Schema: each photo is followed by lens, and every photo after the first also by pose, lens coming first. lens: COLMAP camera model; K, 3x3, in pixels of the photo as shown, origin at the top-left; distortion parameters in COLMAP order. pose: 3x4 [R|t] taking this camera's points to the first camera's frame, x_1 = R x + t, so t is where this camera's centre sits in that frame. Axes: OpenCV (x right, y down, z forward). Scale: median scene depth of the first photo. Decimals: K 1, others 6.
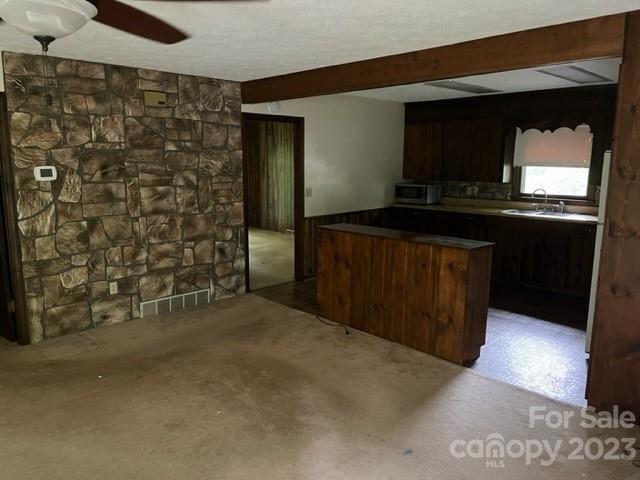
lens RADIAL K [[482.9, 0, 319.0], [0, 482.9, 239.7], [0, 0, 1]] dist [0.044280, -0.006461]
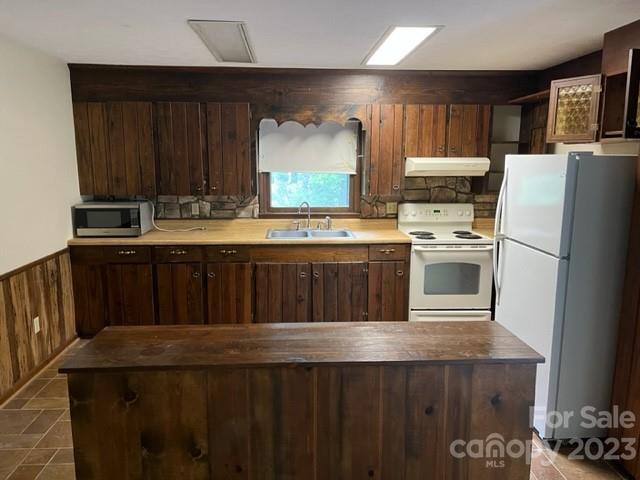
lens RADIAL K [[482.9, 0, 320.6], [0, 482.9, 238.9], [0, 0, 1]] dist [0.044280, -0.006461]
pose [[0.662259, -0.127344, 0.738374, -0.090381], [0.130559, 0.989989, 0.053639, -0.080486], [-0.737812, 0.060878, 0.672255, 0.464193]]
